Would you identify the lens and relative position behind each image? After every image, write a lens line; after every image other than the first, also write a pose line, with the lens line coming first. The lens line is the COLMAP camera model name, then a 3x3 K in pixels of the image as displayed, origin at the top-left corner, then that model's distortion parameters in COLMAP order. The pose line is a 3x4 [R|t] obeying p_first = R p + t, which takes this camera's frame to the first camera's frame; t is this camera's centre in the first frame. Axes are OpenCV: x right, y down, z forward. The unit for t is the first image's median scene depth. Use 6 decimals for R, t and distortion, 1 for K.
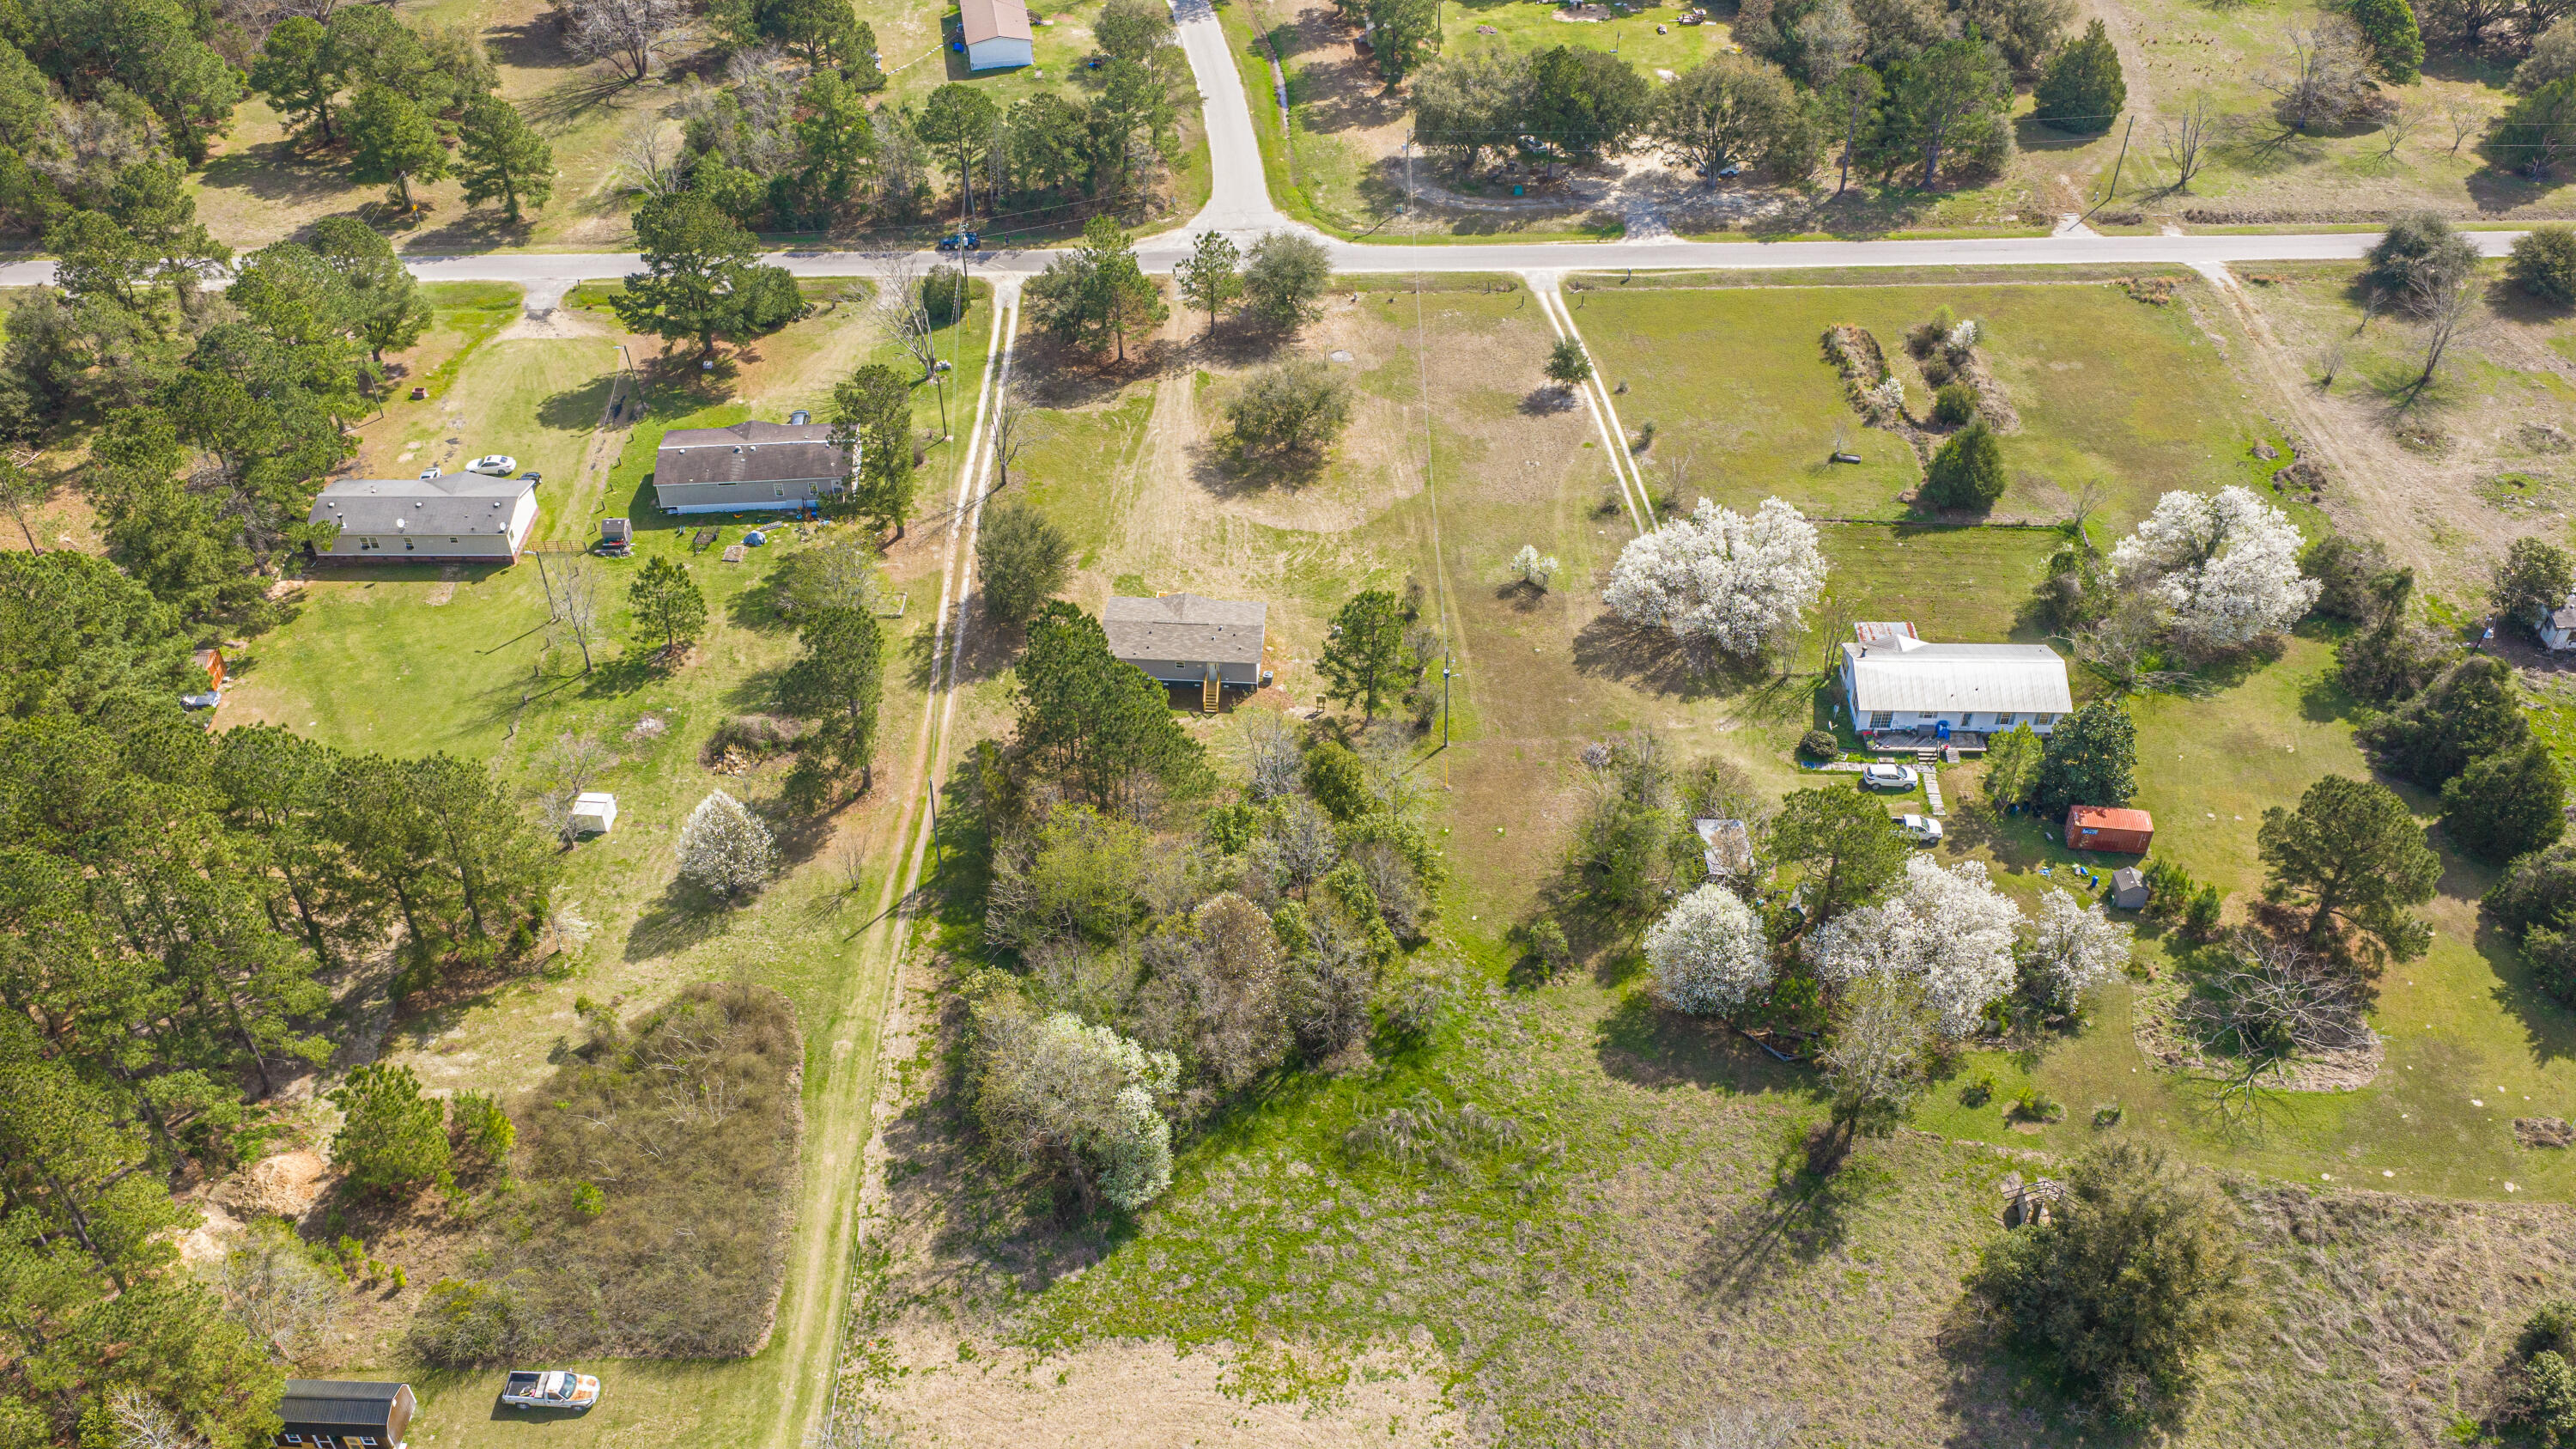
lens RADIAL K [[2139.1, 0, 1299.5], [0, 2139.1, 721.6], [0, 0, 1]] dist [0.018524, -0.045268]
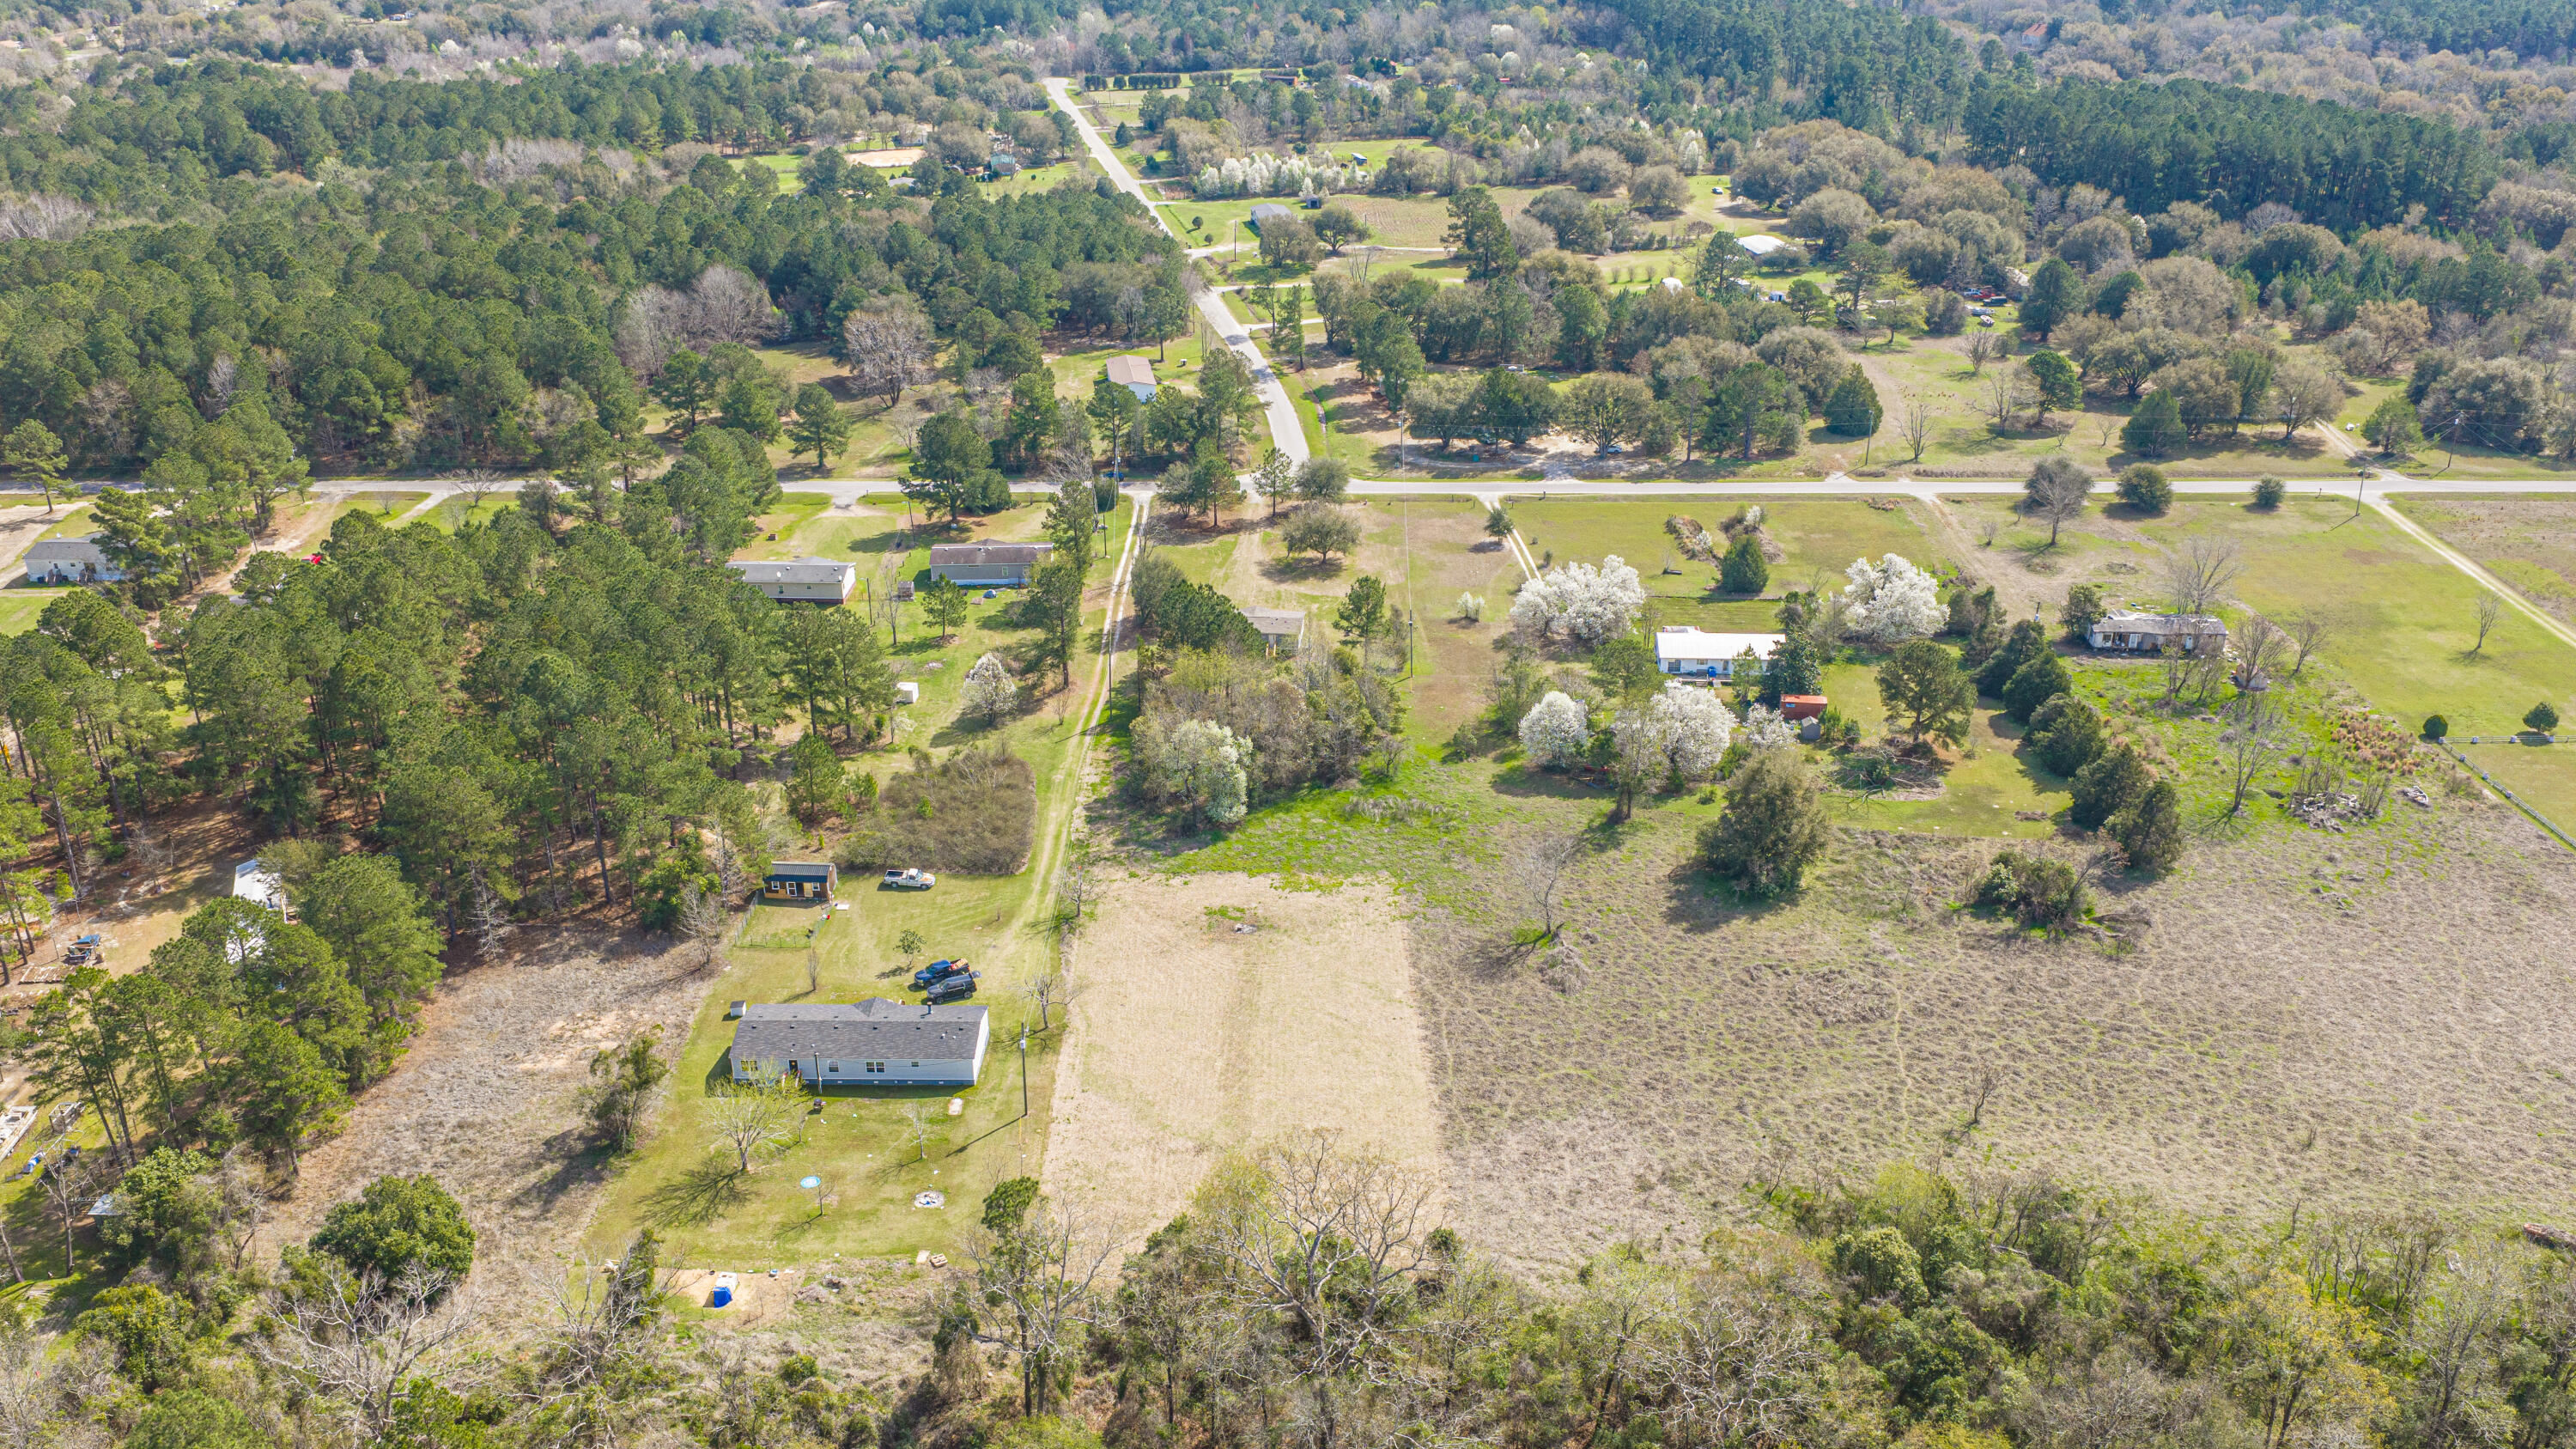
lens RADIAL K [[2139.1, 0, 1295.4], [0, 2139.1, 729.2], [0, 0, 1]] dist [0.018524, -0.045268]
pose [[0.999635, 0.011970, -0.024228, 0.016393], [-0.018118, 0.962062, -0.272230, 0.440293], [0.020050, 0.272570, 0.961927, -0.514385]]
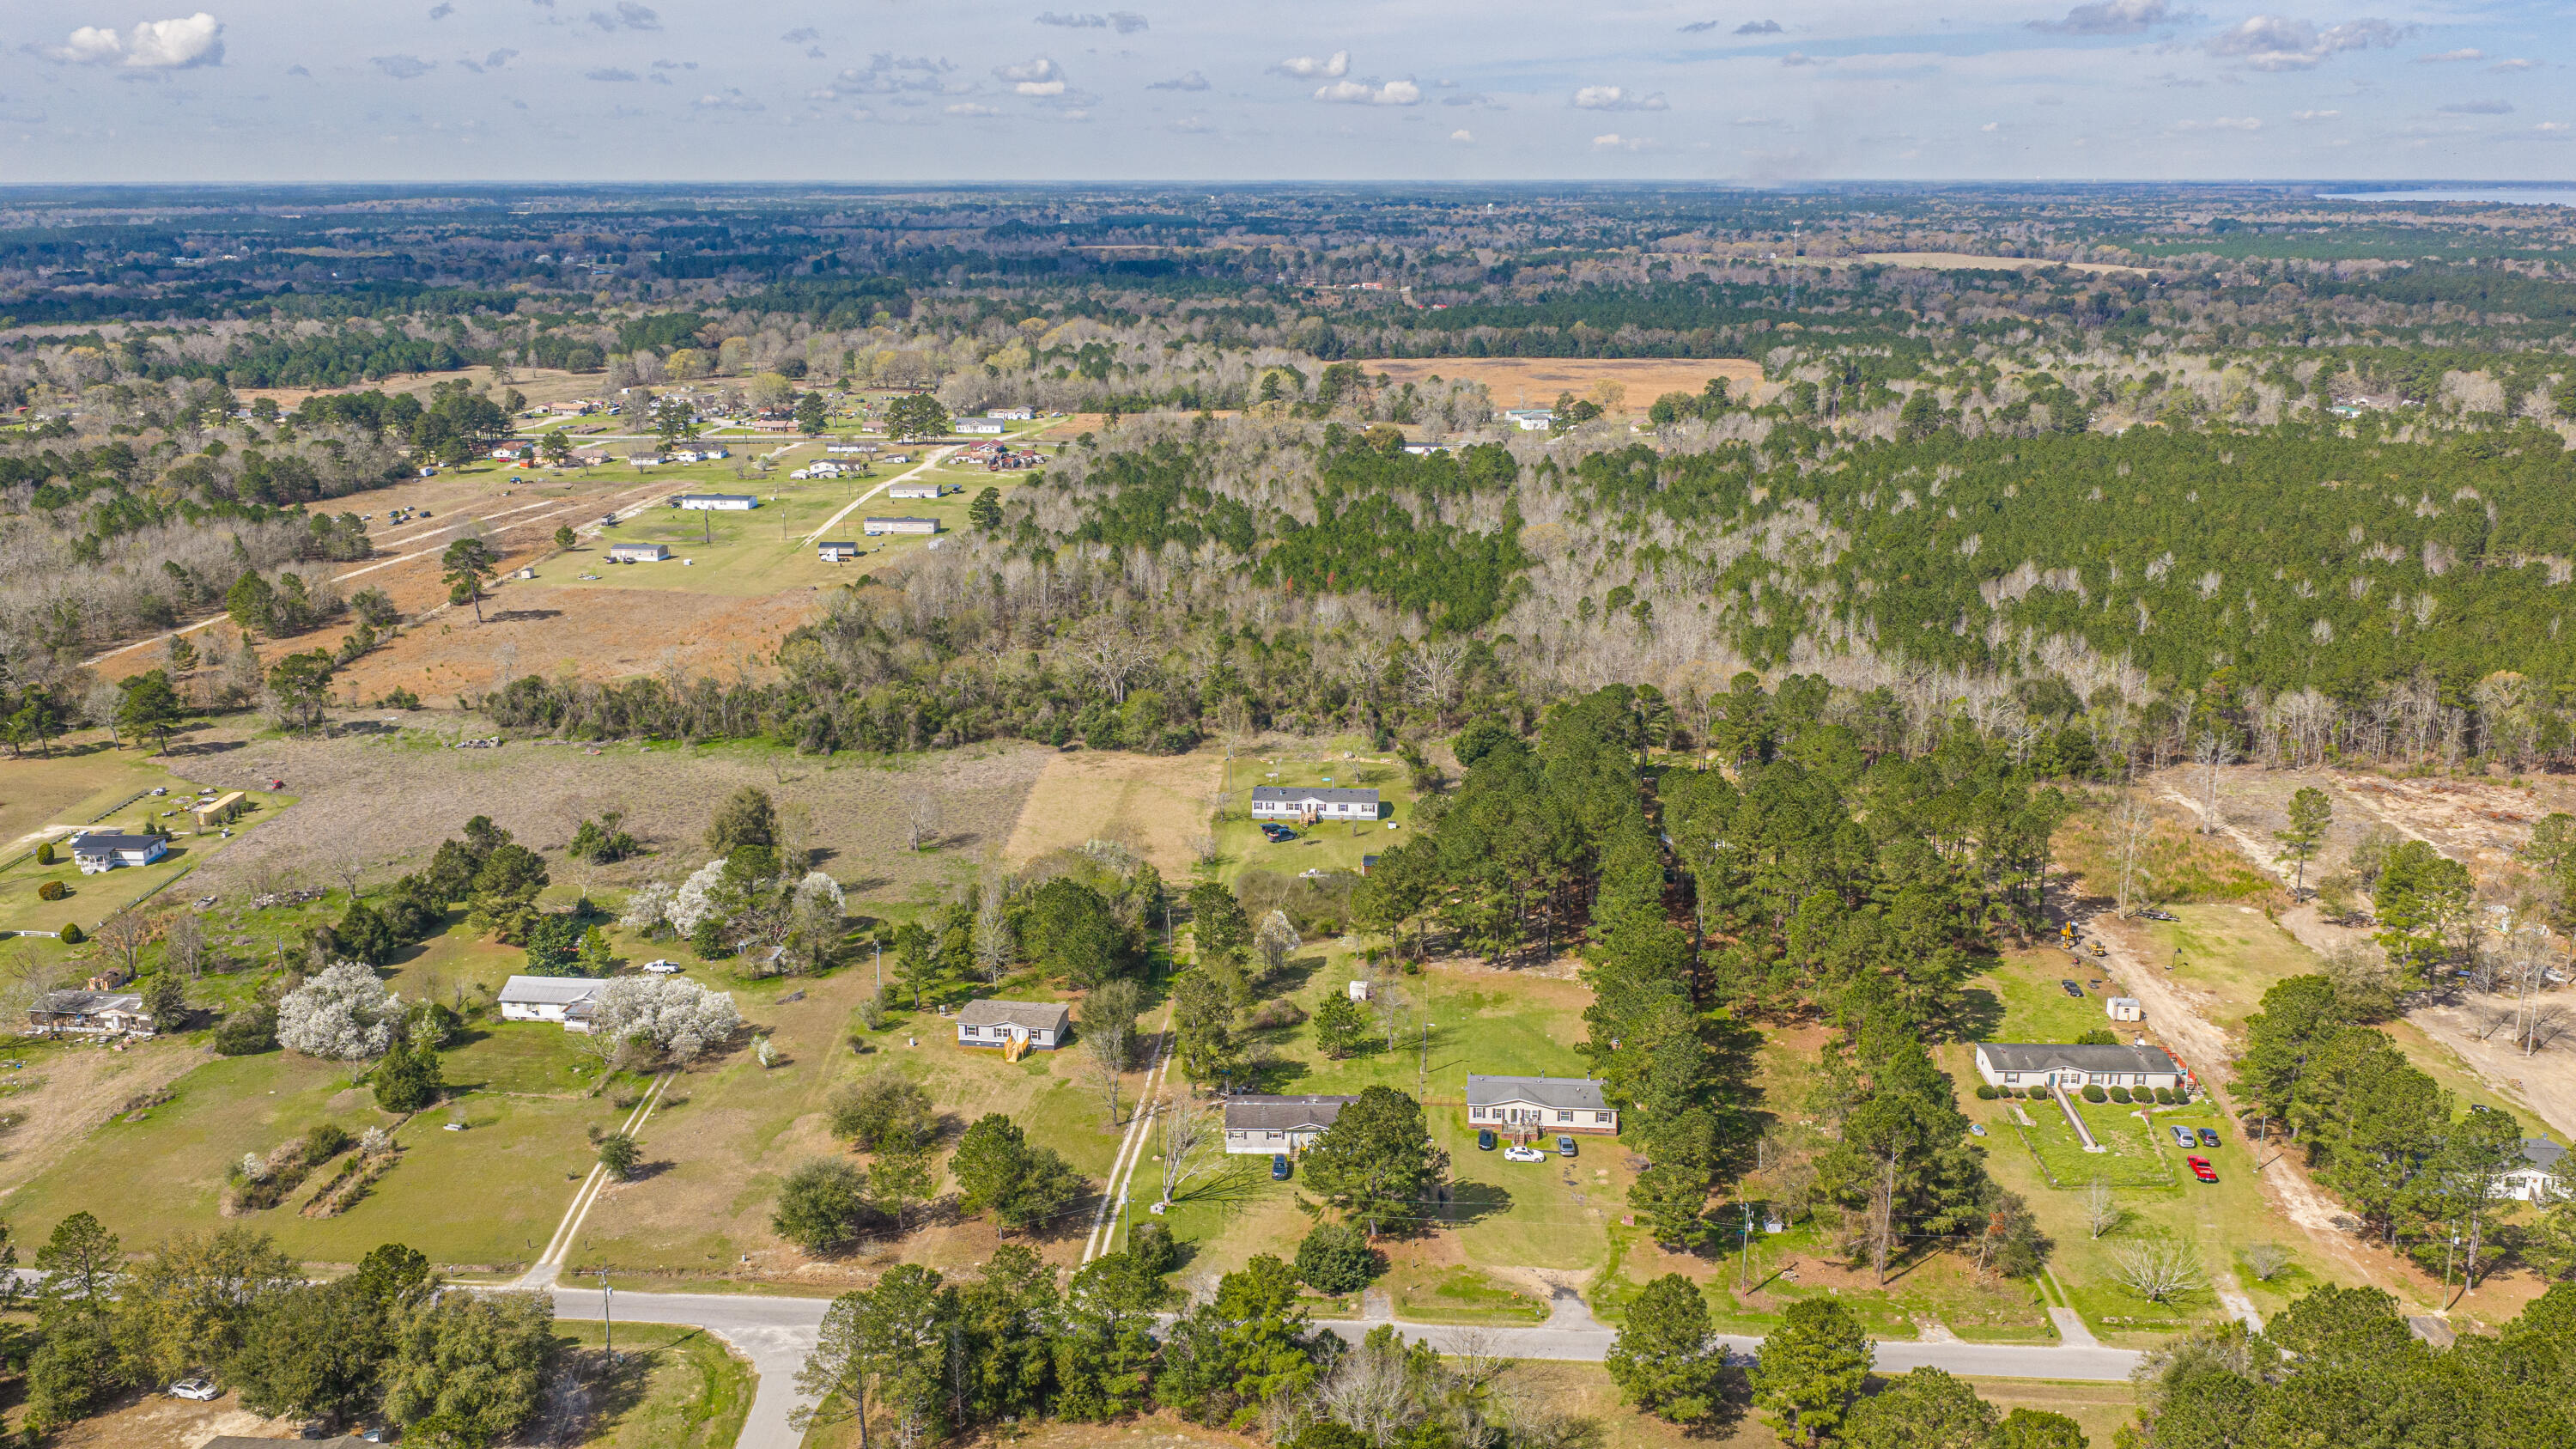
lens RADIAL K [[2139.1, 0, 1296.9], [0, 2139.1, 721.2], [0, 0, 1]] dist [0.018524, -0.045268]
pose [[-0.996308, -0.021627, 0.083077, -0.353797], [0.055557, 0.575328, 0.816034, -1.313684], [-0.065445, 0.817637, -0.572002, 1.553337]]
